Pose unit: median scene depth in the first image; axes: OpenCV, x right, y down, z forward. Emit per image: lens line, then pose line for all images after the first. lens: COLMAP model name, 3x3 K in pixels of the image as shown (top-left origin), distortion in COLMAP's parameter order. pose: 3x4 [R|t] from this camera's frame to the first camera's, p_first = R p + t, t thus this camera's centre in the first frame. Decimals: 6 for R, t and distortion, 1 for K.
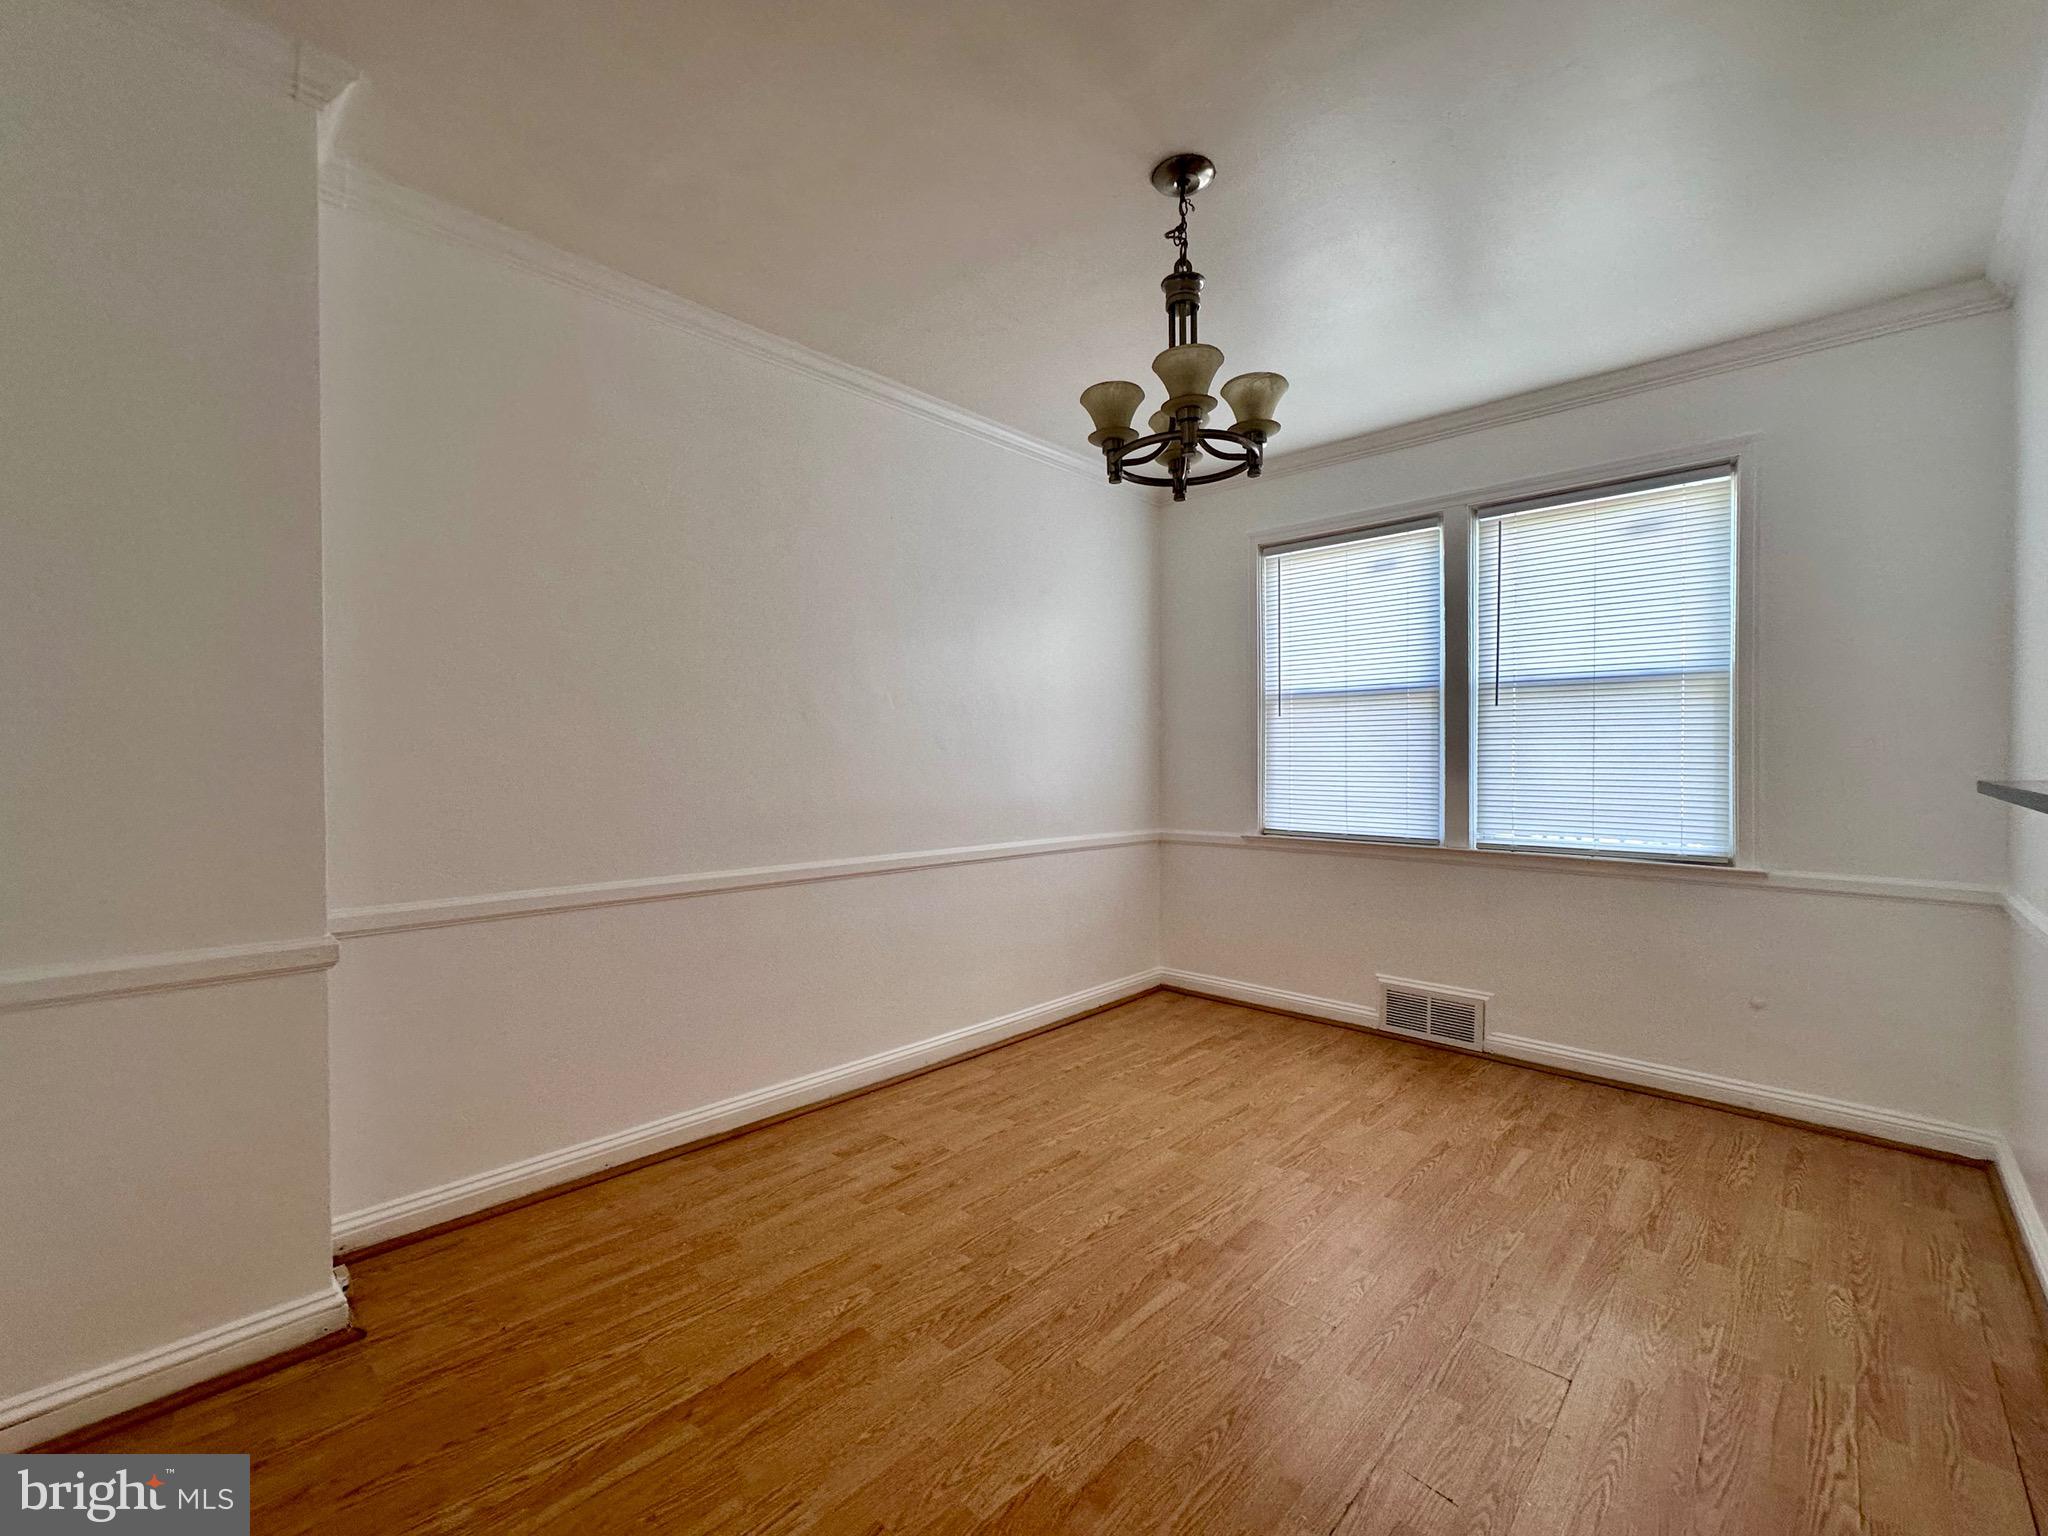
lens RADIAL K [[863.4, 0, 1030.5], [0, 863.4, 769.7], [0, 0, 1]] dist [-0.002361, 0.000381]
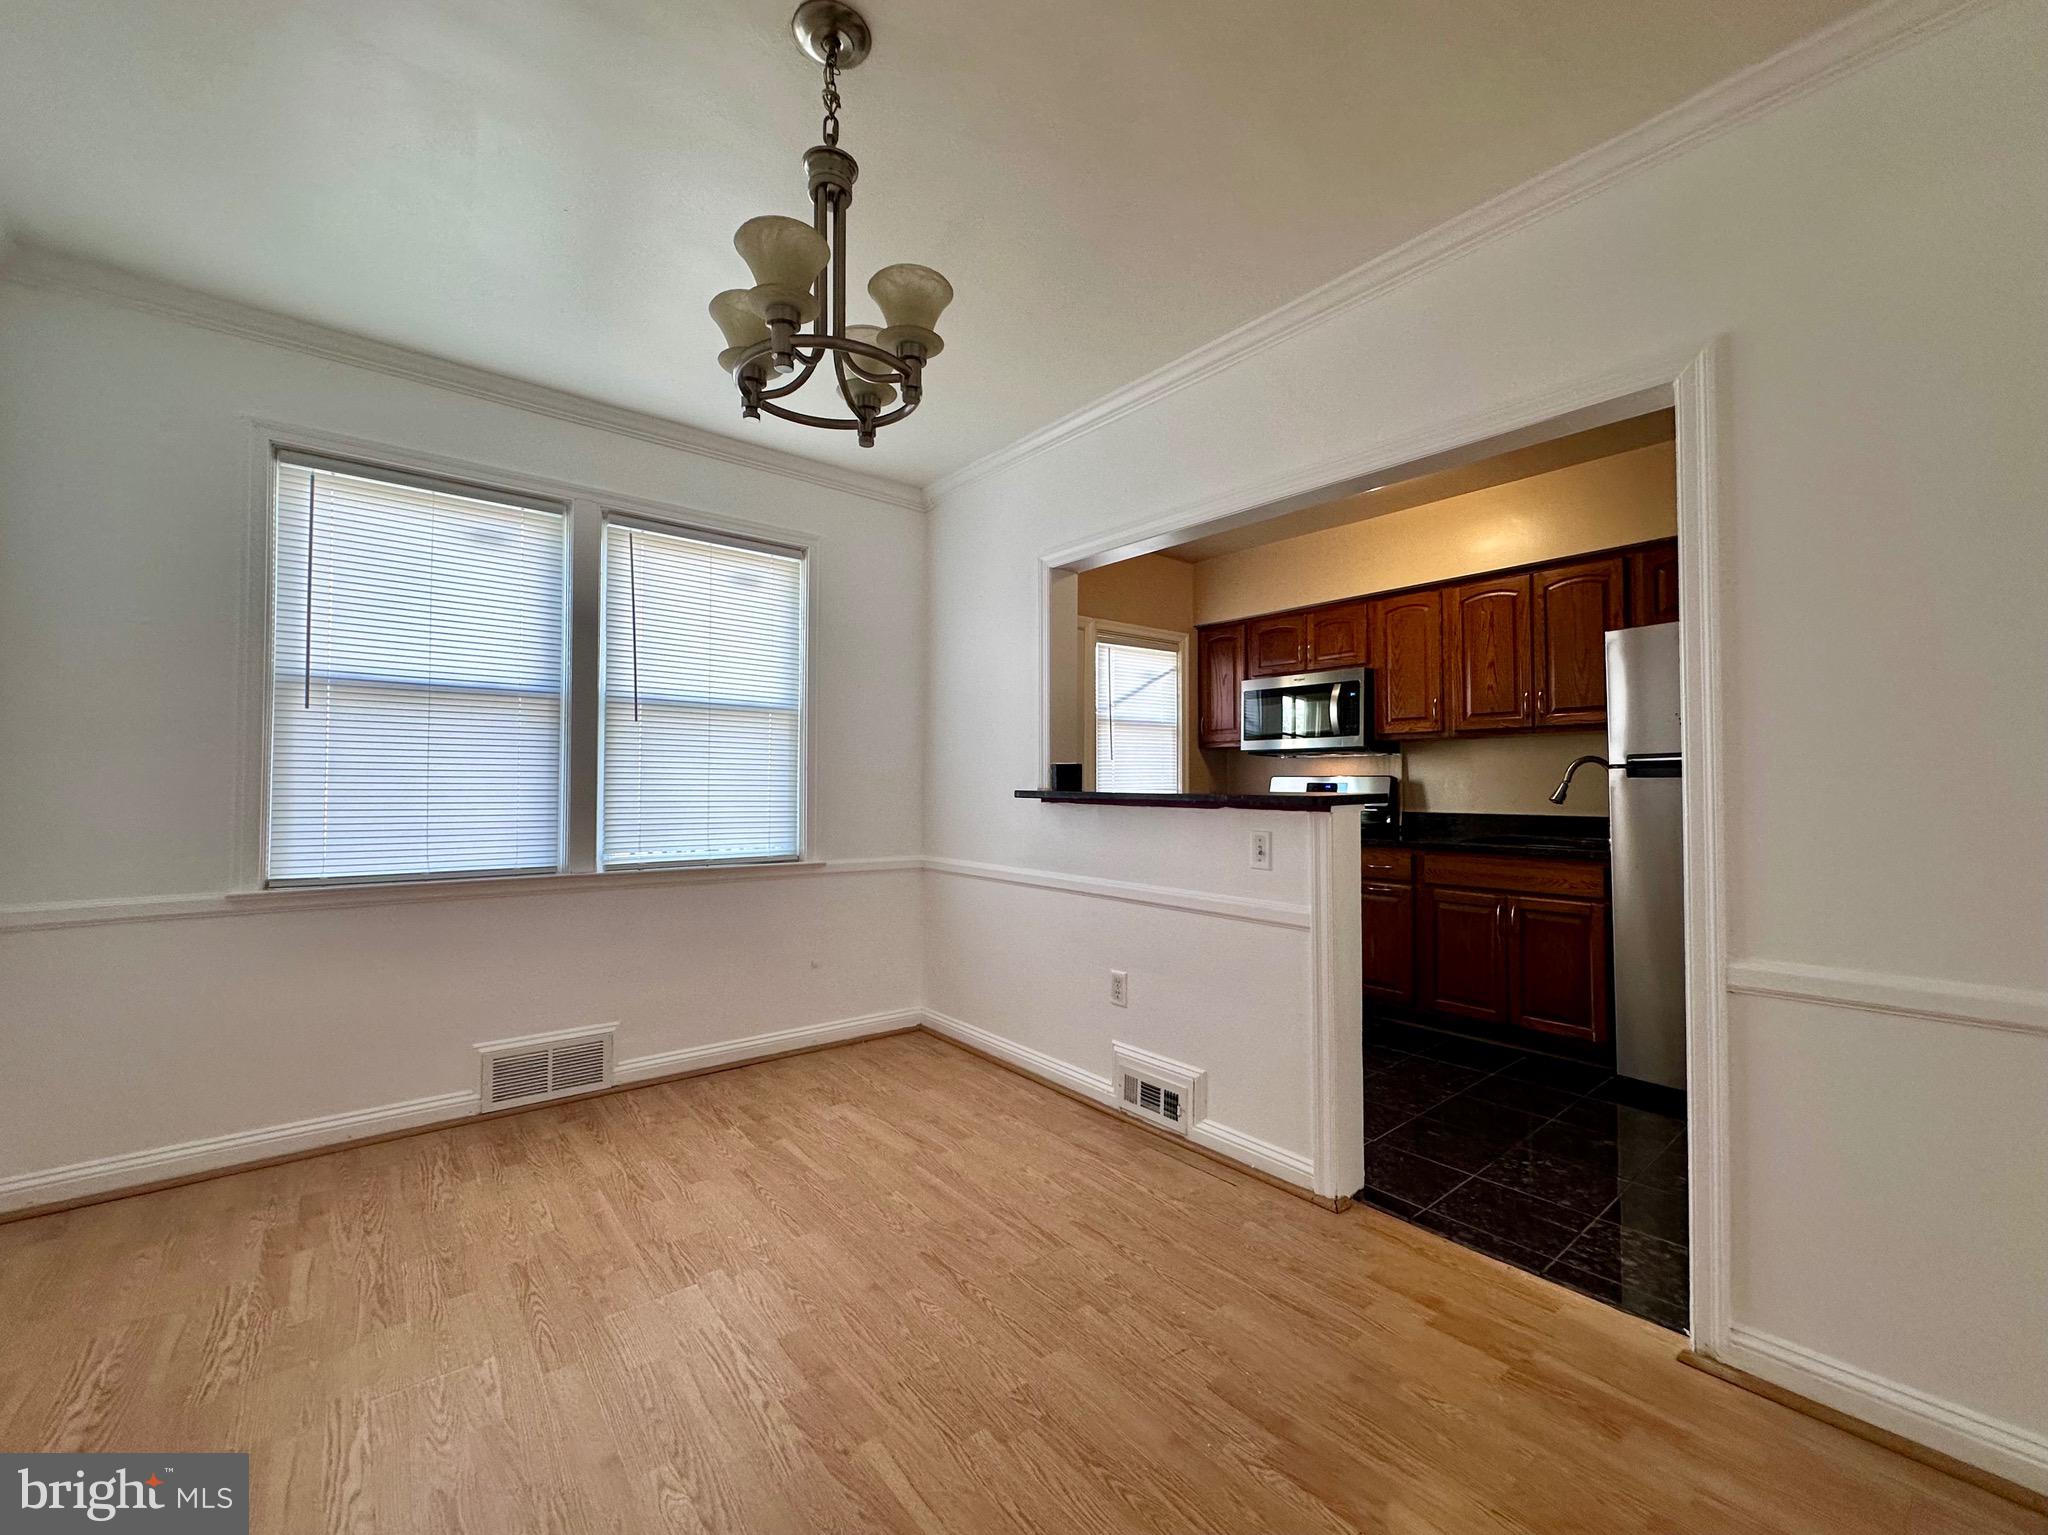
lens RADIAL K [[827.3, 0, 1025.4], [0, 827.3, 765.8], [0, 0, 1]] dist [-0.000833, 0.000302]
pose [[0.135563, 0.026082, 0.990425, -0.366294], [0.007039, 0.999603, -0.027287, 0.005162], [-0.990744, 0.010671, 0.135326, 0.493358]]
